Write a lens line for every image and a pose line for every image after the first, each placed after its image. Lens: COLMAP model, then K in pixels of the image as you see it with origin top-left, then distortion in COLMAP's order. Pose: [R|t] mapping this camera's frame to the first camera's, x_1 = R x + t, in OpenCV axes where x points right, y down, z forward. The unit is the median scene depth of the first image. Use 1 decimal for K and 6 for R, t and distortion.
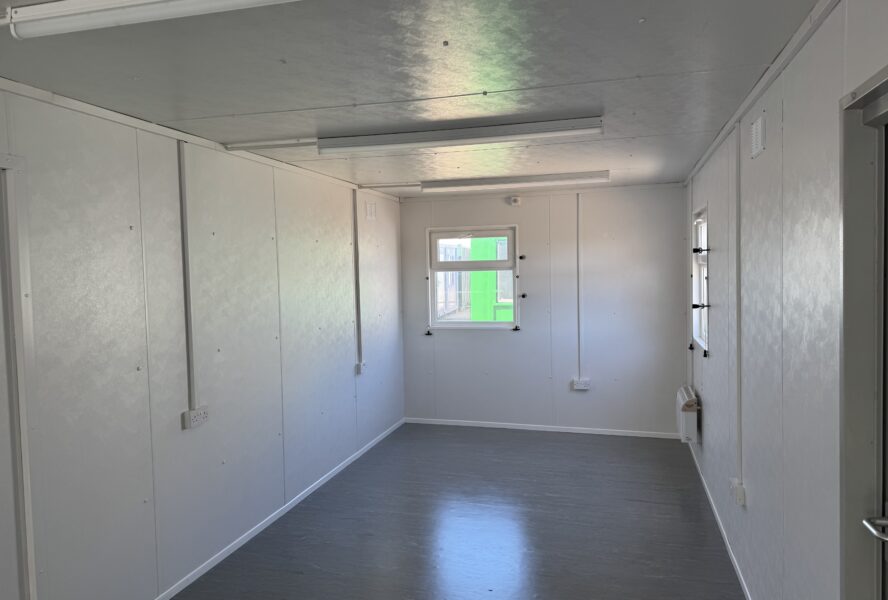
lens RADIAL K [[627.7, 0, 434.8], [0, 627.7, 299.1], [0, 0, 1]] dist [0.063409, -0.062772]
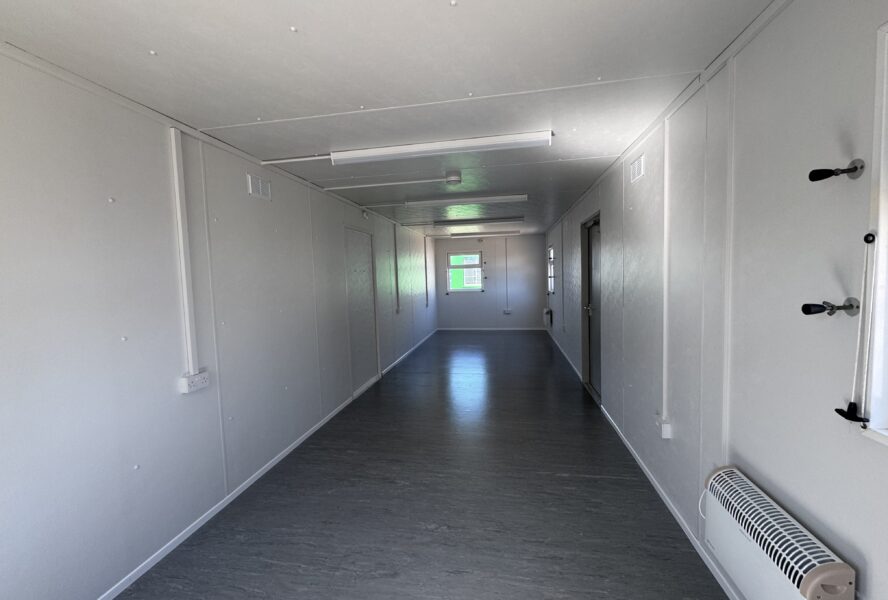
lens RADIAL K [[361.4, 0, 440.6], [0, 361.4, 300.1], [0, 0, 1]] dist [-0.000262, 0.000612]
pose [[0.994749, -0.017232, 0.100880, -0.193887], [0.014921, 0.999610, 0.023625, 0.048302], [-0.101247, -0.021995, 0.994618, -0.455732]]
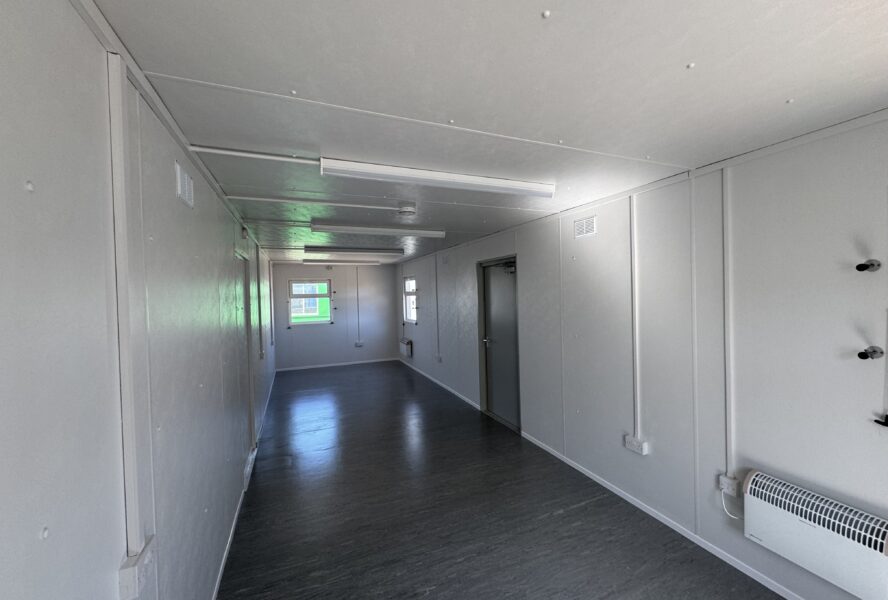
lens RADIAL K [[361.4, 0, 441.0], [0, 361.4, 298.4], [0, 0, 1]] dist [-0.000262, 0.000612]
pose [[0.771811, -0.008986, 0.635789, -0.416590], [0.036880, 0.998849, -0.030653, 0.012509], [-0.634782, 0.047106, 0.771254, -0.297638]]
